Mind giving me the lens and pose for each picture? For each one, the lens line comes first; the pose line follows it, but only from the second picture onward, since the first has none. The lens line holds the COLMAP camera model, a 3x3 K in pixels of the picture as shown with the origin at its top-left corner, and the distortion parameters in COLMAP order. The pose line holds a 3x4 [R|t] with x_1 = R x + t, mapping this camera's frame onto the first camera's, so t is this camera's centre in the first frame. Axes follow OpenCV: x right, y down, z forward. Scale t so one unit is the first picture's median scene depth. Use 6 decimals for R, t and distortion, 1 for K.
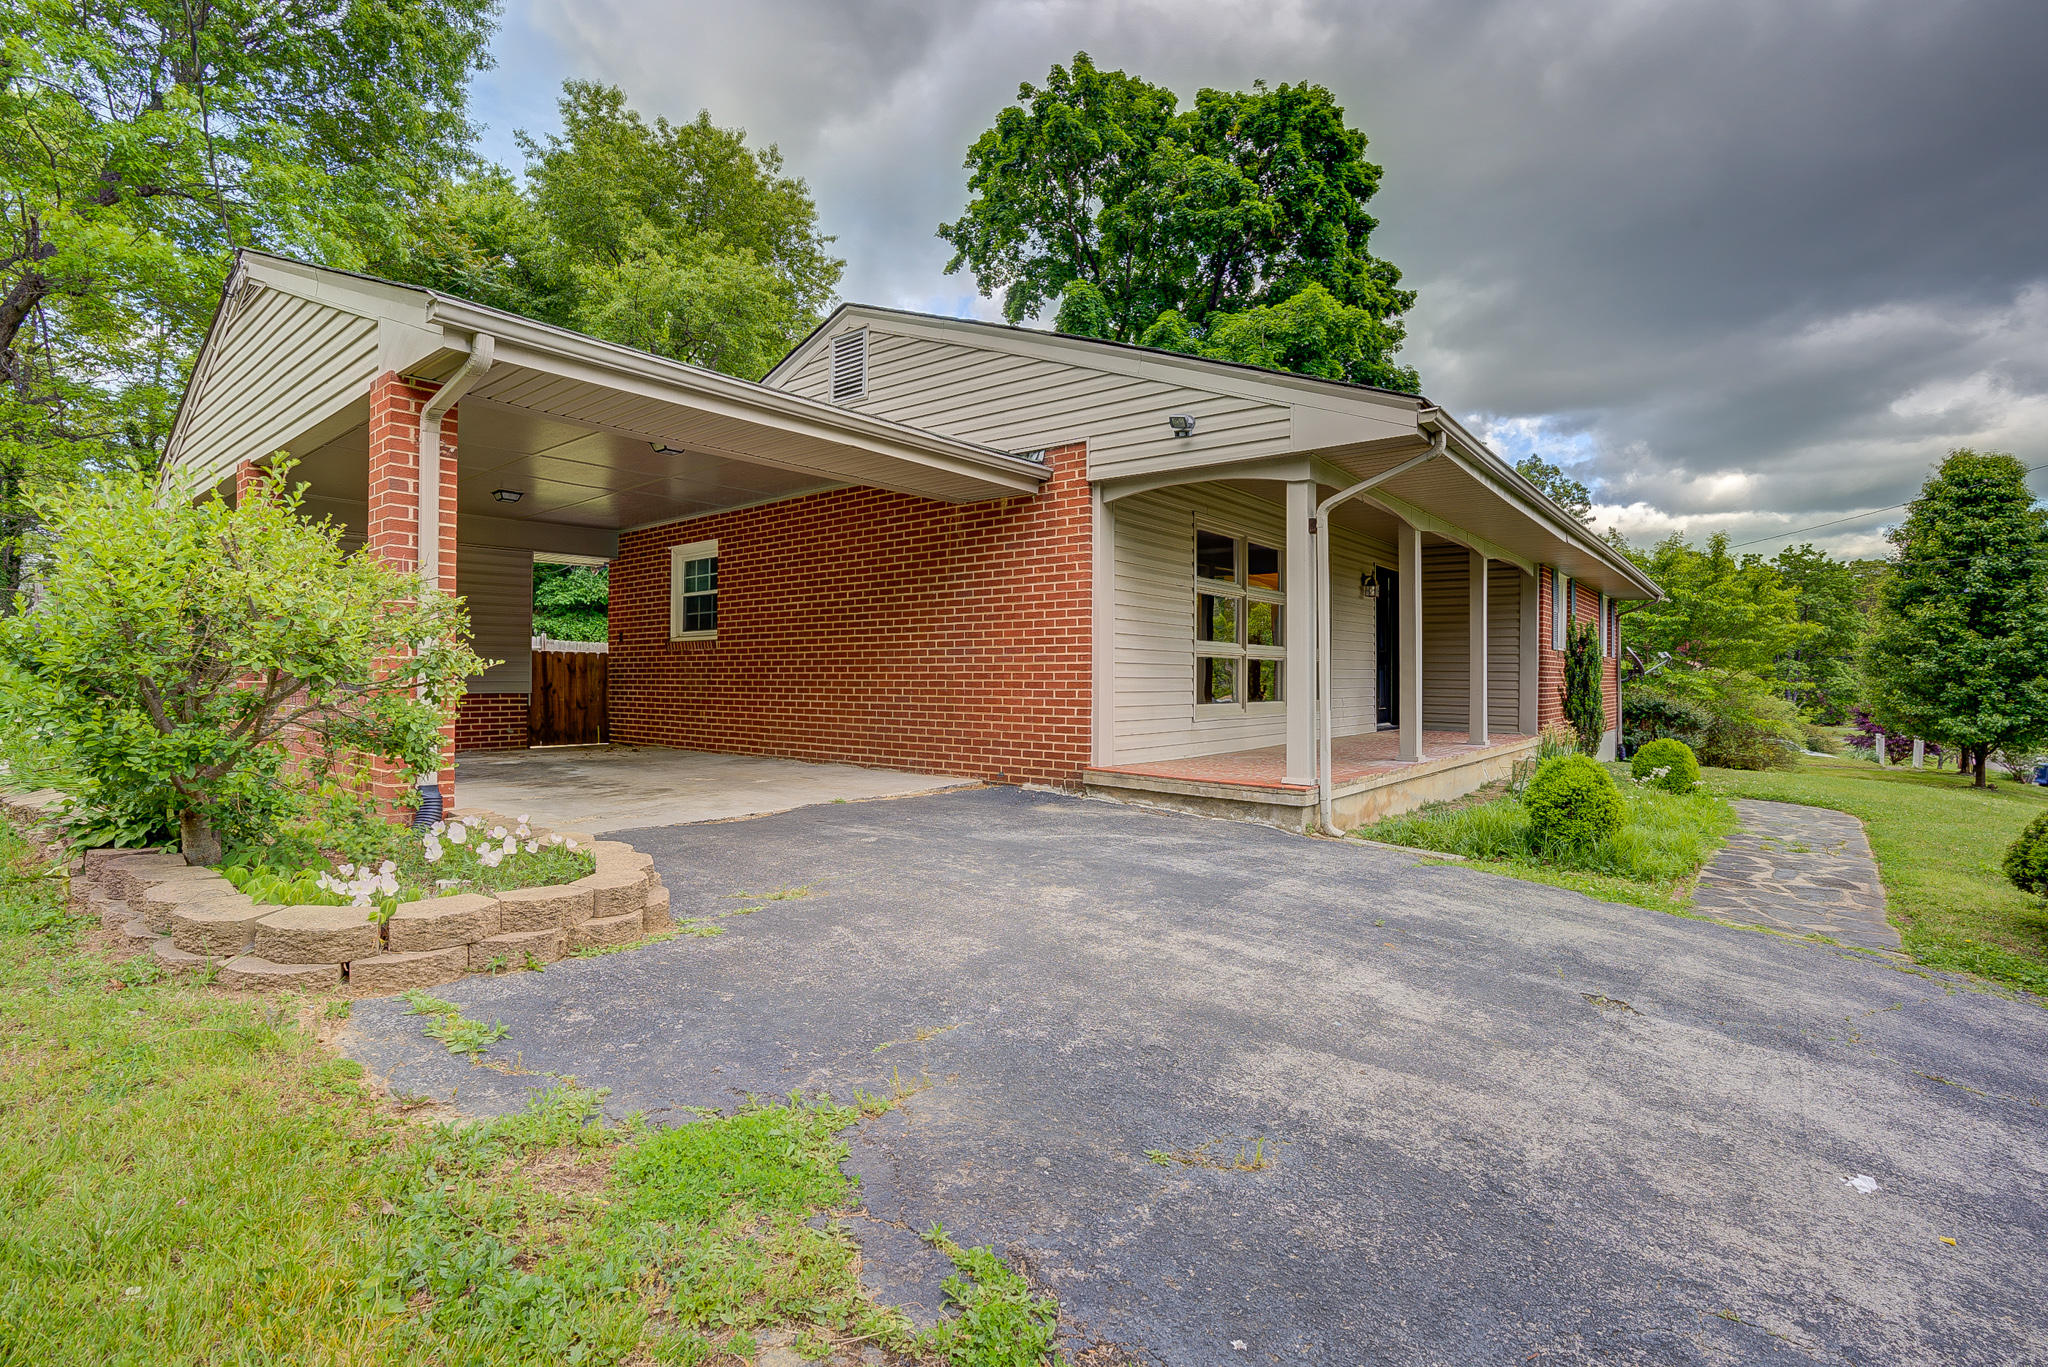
lens RADIAL K [[943.5, 0, 1024.7], [0, 943.5, 681.9], [0, 0, 1]] dist [-0.064638, 0.022171]
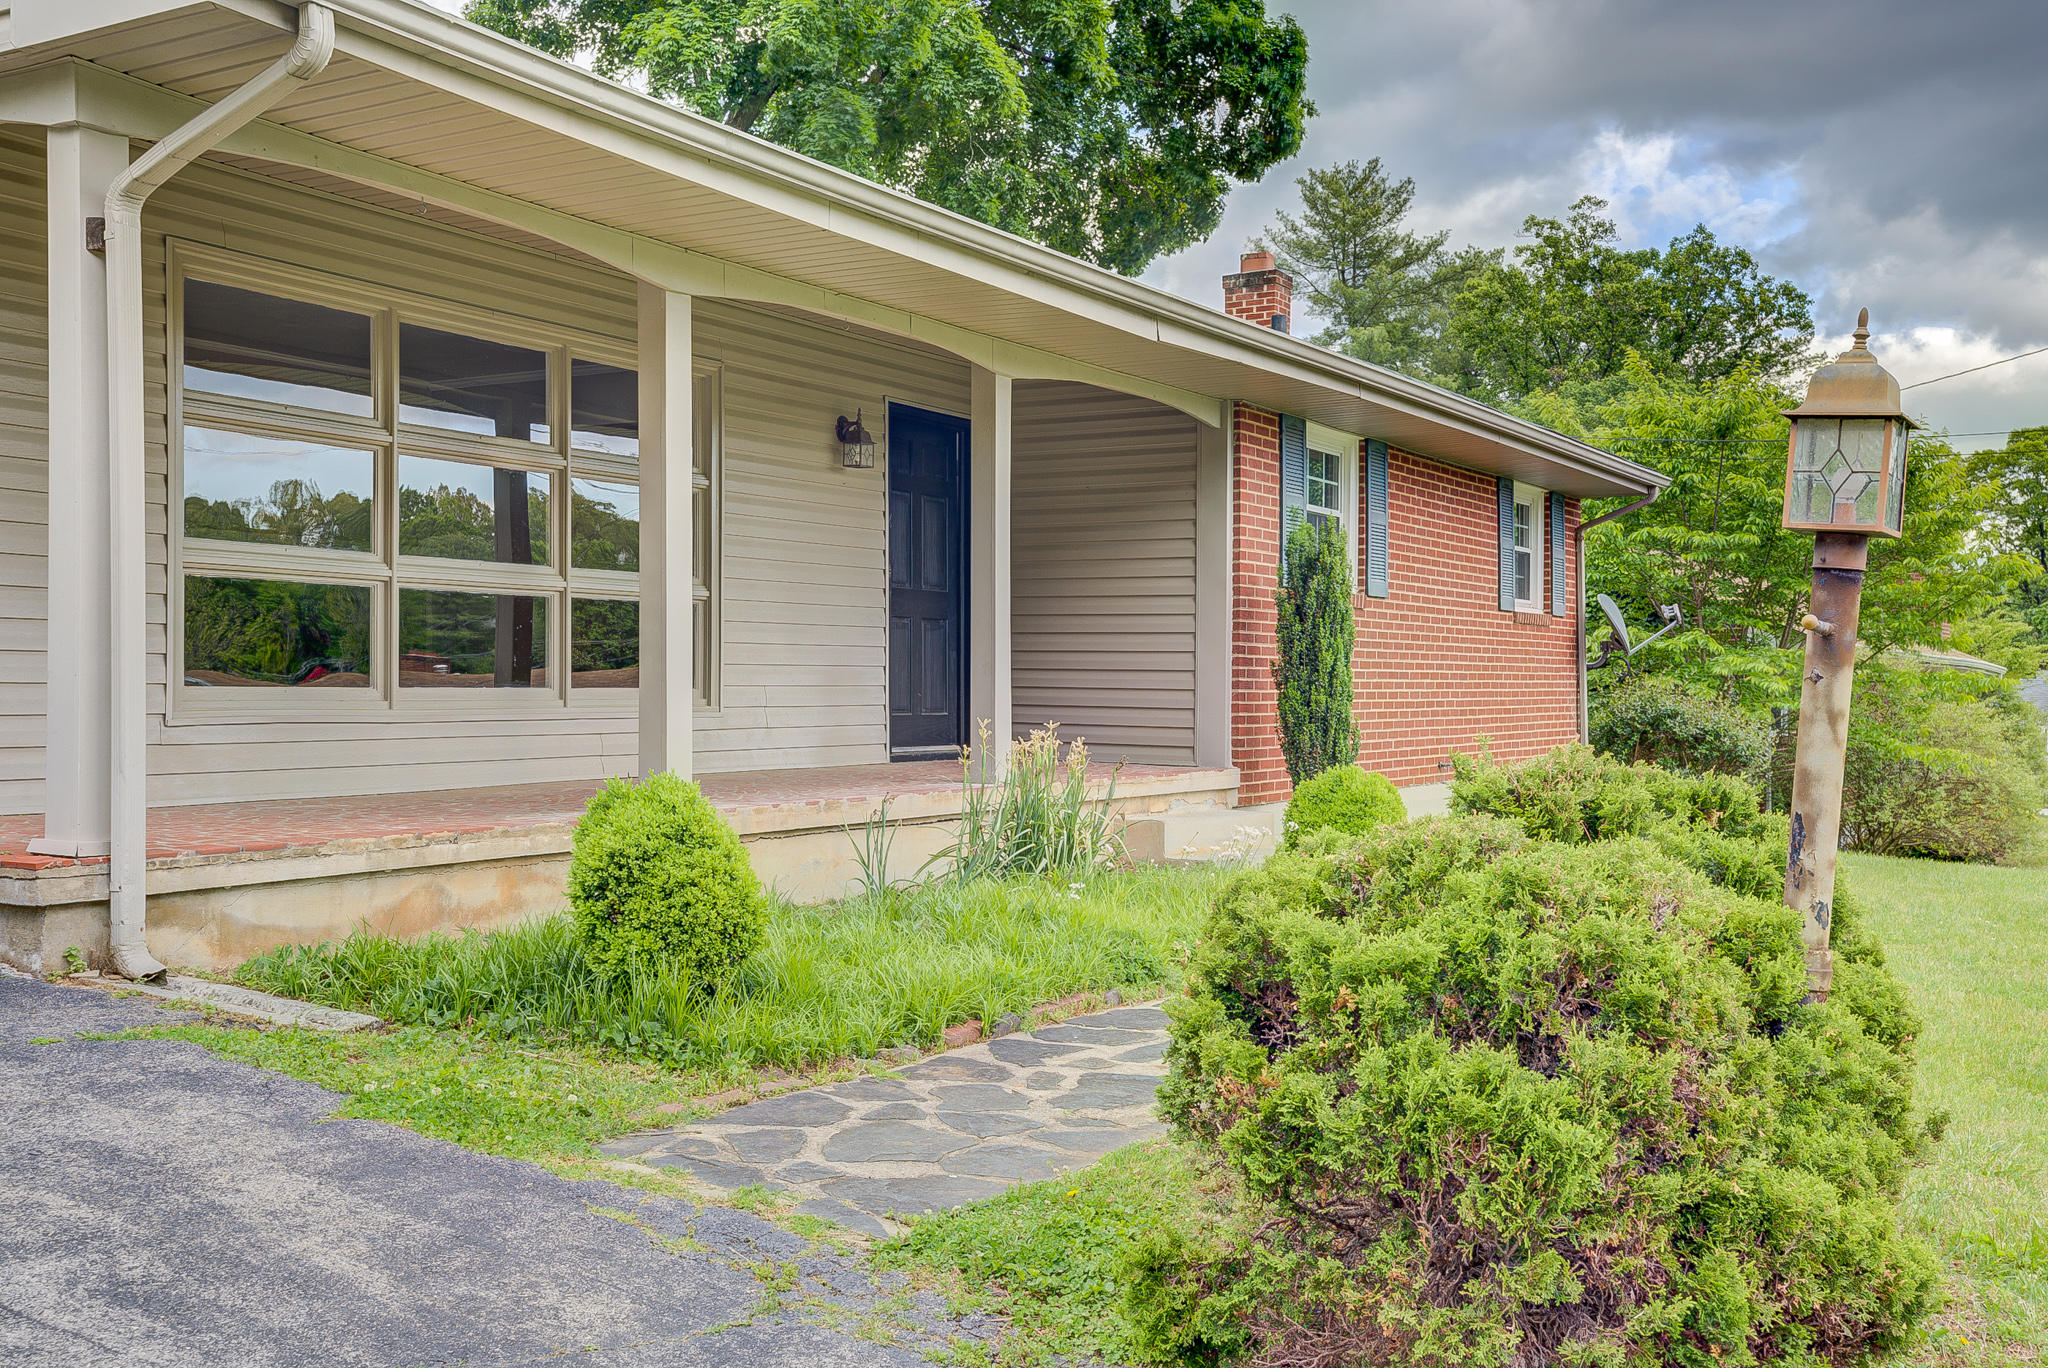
lens RADIAL K [[1944.6, 0, 1019.8], [0, 1944.6, 678.4], [0, 0, 1]] dist [0.077509, 0.000000]
pose [[0.991873, 0.000725, 0.127226, 0.331707], [0.000301, 0.999968, -0.008050, 0.021029], [-0.127228, 0.008023, 0.991841, 0.037195]]
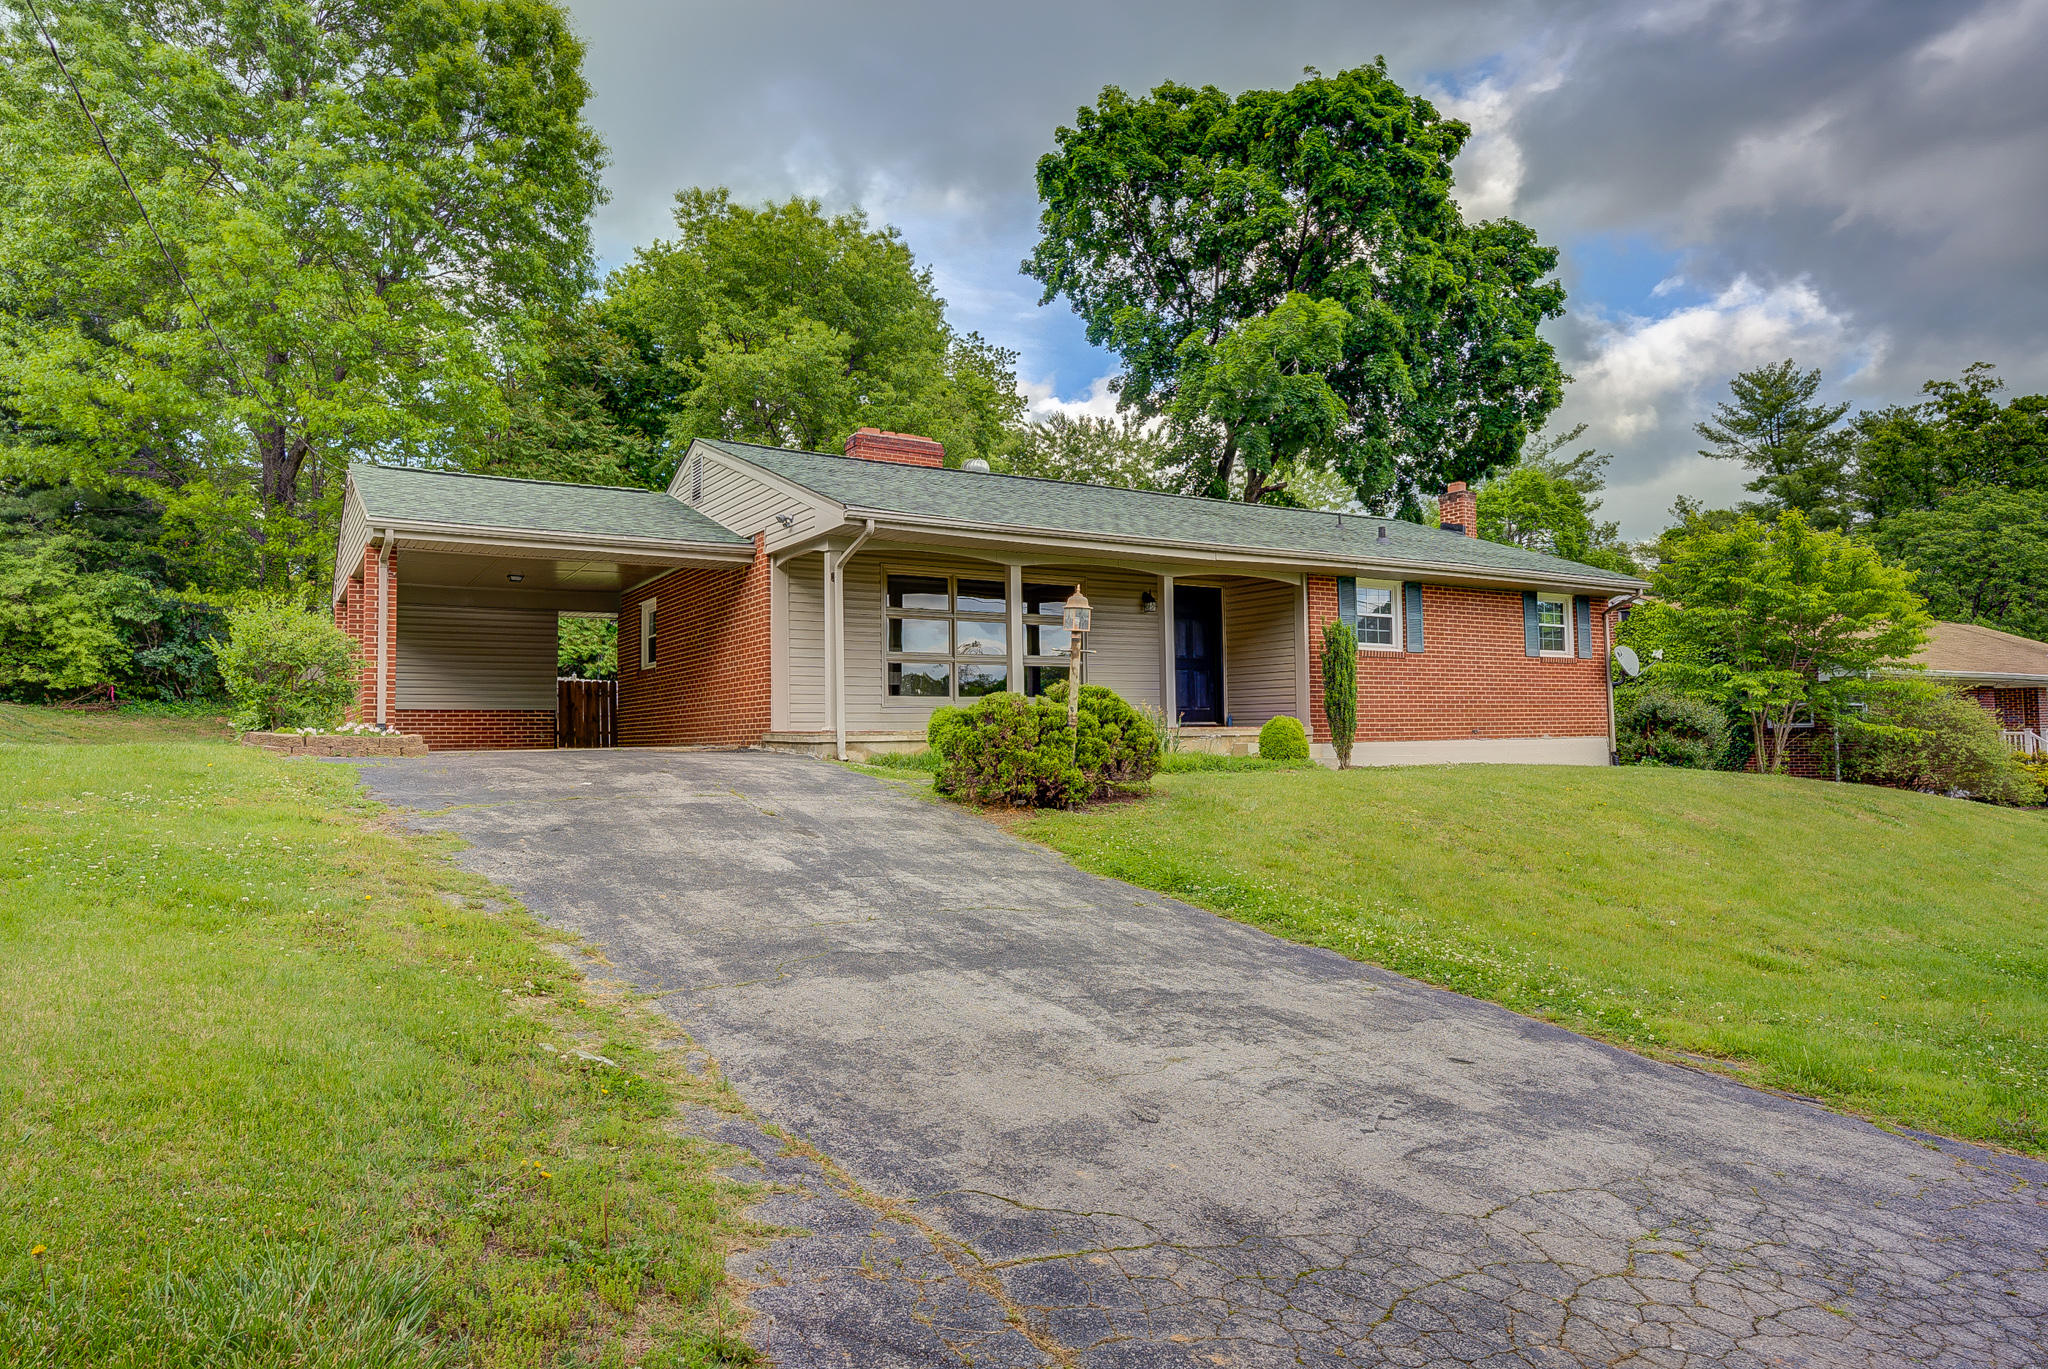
lens RADIAL K [[1256.5, 0, 1024.5], [0, 1256.5, 670.3], [0, 0, 1]] dist [-0.018806, 0.001745]
pose [[0.942300, -0.037366, -0.332677, 0.756768], [0.016965, 0.997804, -0.064020, 0.082972], [0.334339, 0.054682, 0.940865, -0.551245]]
